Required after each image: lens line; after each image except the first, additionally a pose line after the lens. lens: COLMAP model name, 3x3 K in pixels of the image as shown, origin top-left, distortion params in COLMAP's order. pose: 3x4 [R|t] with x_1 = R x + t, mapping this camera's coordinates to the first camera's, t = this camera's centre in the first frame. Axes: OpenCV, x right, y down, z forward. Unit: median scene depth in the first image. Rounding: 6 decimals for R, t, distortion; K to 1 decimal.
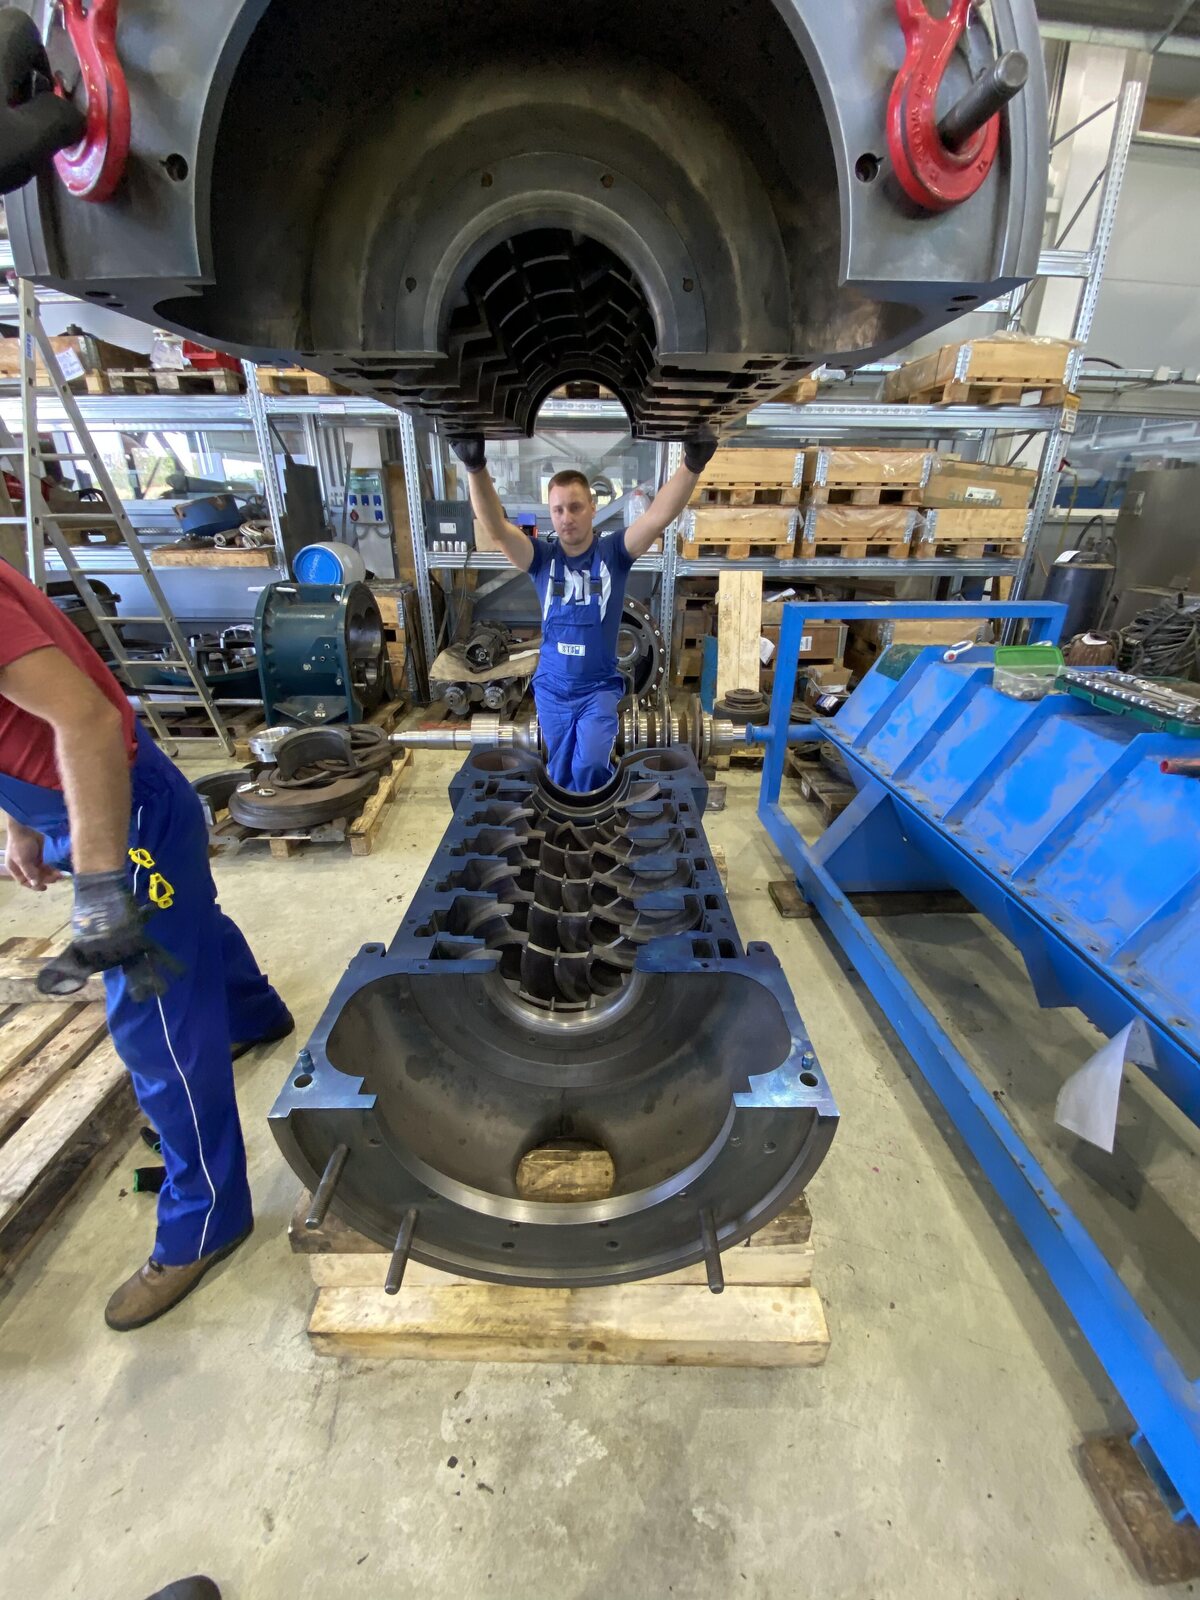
lens RADIAL K [[642.3, 0, 601.4], [0, 642.3, 800.2], [0, 0, 1]] dist [0.002724, 0.000024]
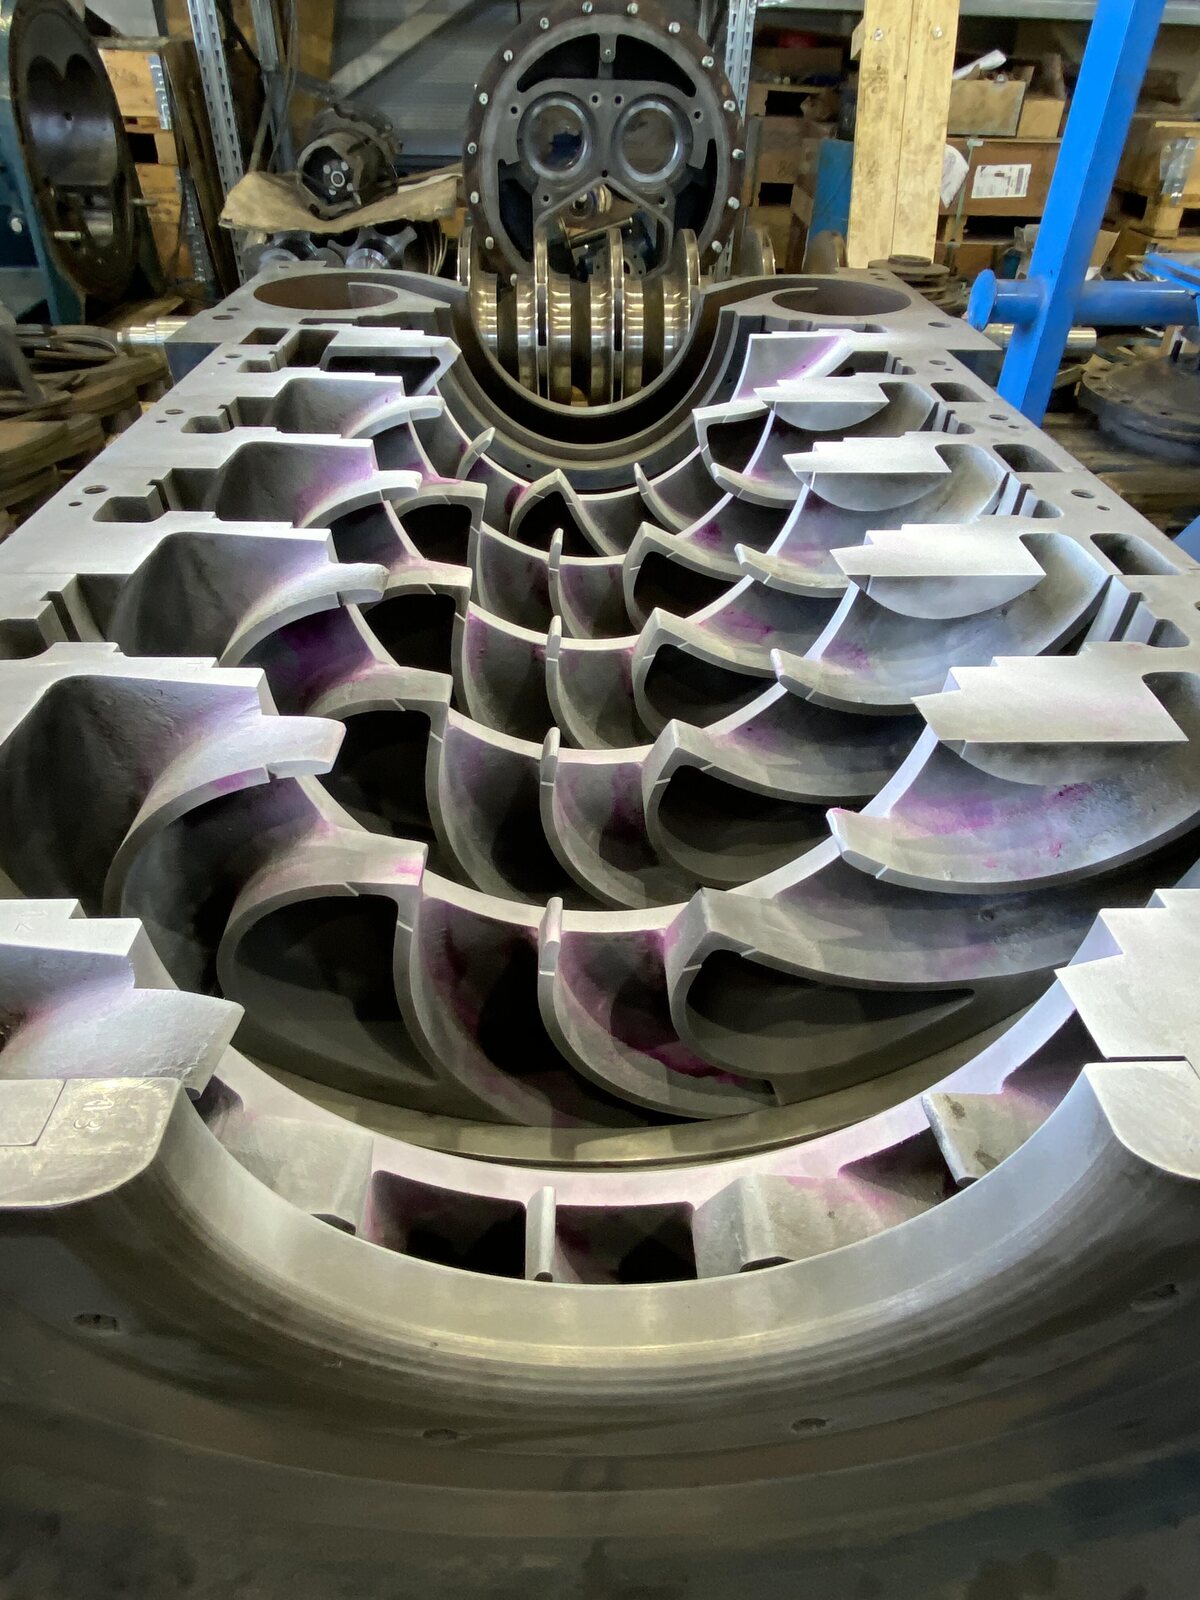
lens RADIAL K [[932.2, 0, 598.5], [0, 932.2, 802.3], [0, 0, 1]] dist [0.002472, -0.001114]
pose [[0.999534, -0.002961, 0.030389, -0.022008], [-0.004750, 0.968088, 0.250566, 0.039003], [-0.030162, -0.250594, 0.967622, 0.245493]]
